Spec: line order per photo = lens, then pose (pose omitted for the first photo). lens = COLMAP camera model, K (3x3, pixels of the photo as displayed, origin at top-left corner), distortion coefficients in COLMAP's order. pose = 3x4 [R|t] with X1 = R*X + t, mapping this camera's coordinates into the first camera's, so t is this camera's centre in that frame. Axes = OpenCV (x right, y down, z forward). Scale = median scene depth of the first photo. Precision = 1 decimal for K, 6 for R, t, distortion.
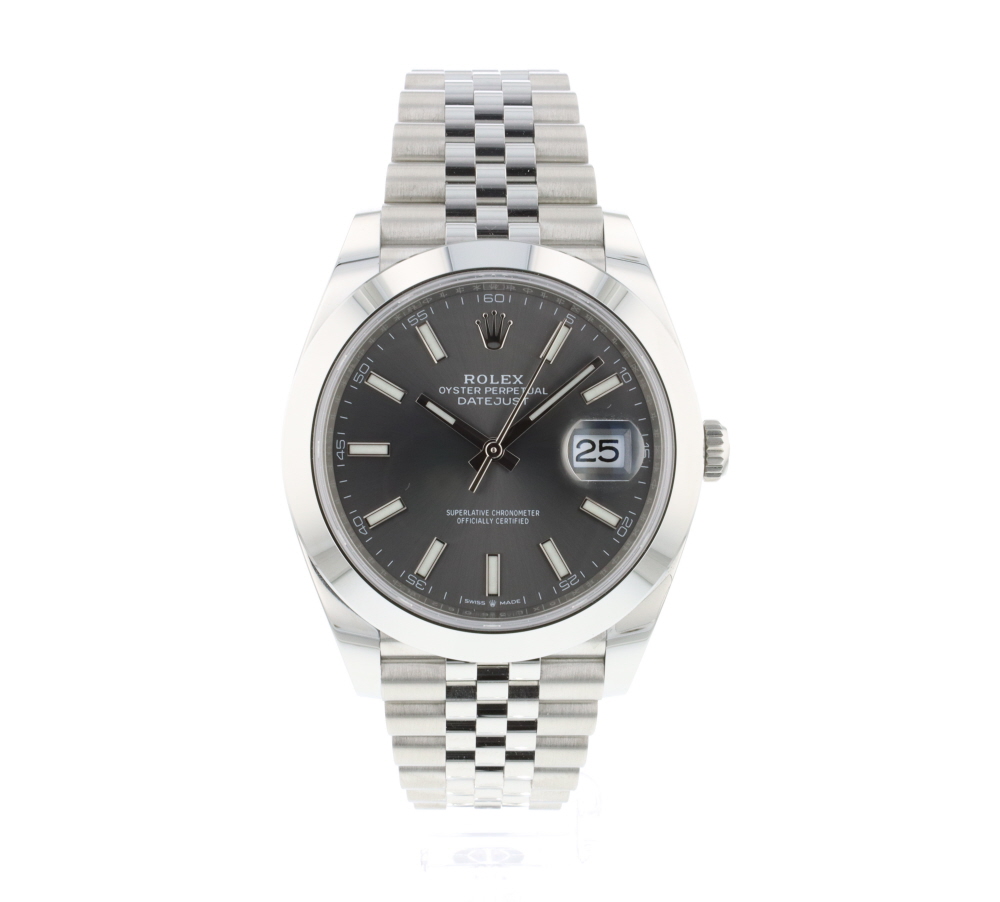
lens RADIAL K [[1694.2, 0, 500.0], [0, 1694.2, 451.0], [0, 0, 1]] dist [0.010551, 0.006010]
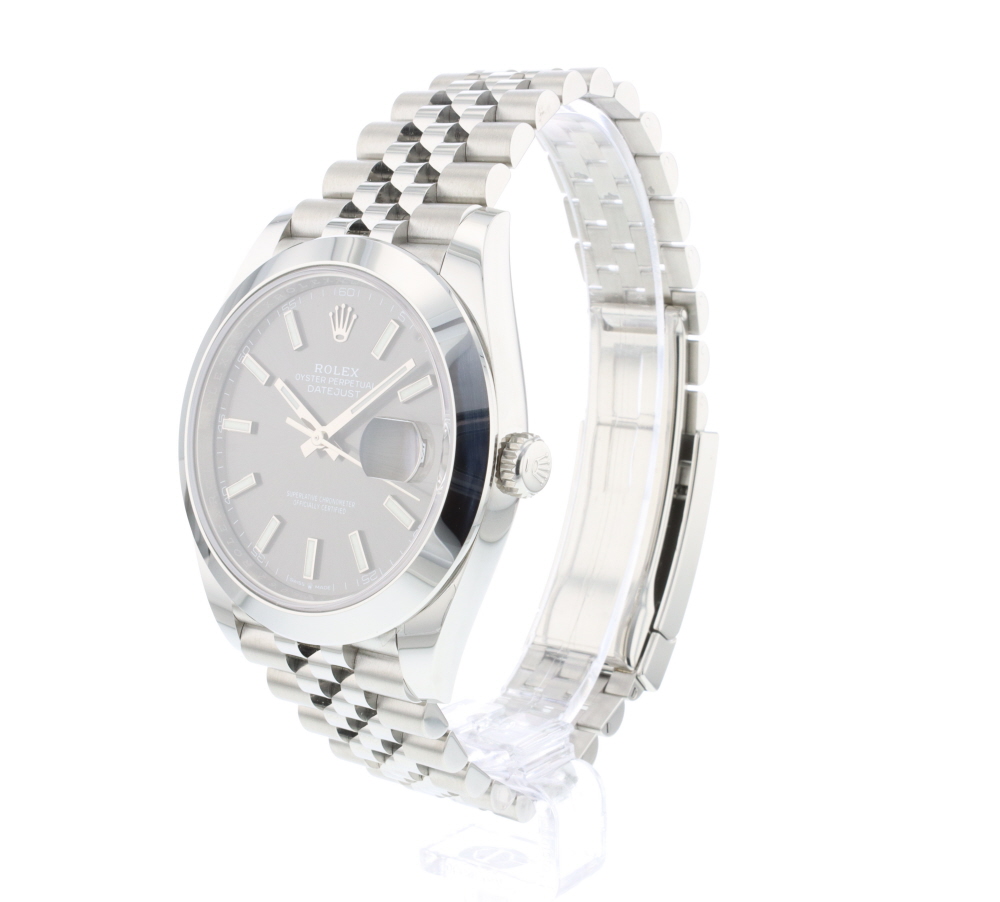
lens RADIAL K [[1694.2, 0, 500.0], [0, 1694.2, 451.0], [0, 0, 1]] dist [0.010551, 0.006010]
pose [[0.814302, 0.109769, -0.569968, 0.669024], [-0.116772, 0.992859, 0.024382, -0.030417], [0.568575, 0.046702, 0.821305, 0.213685]]
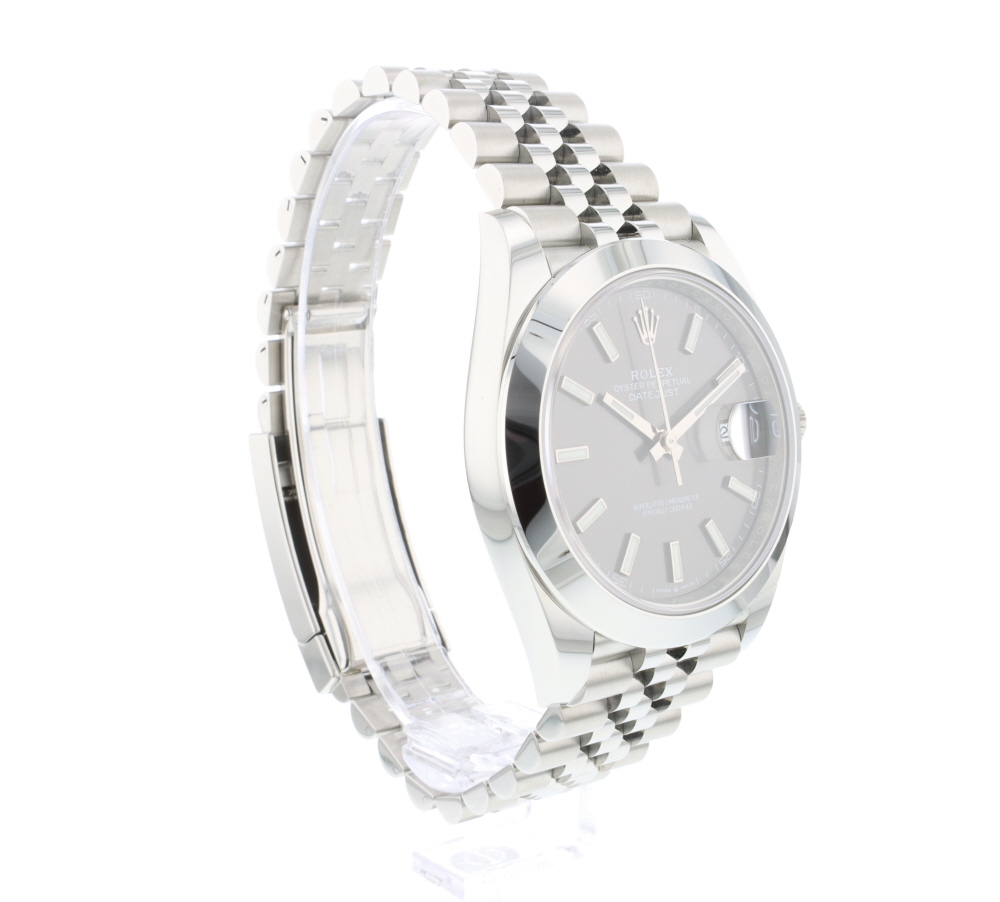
lens RADIAL K [[1694.2, 0, 500.0], [0, 1694.2, 451.0], [0, 0, 1]] dist [0.010551, 0.006010]
pose [[0.780999, -0.109078, 0.614932, -0.714062], [0.113427, 0.993028, 0.032087, -0.039034], [-0.614145, 0.044690, 0.787927, 0.247851]]
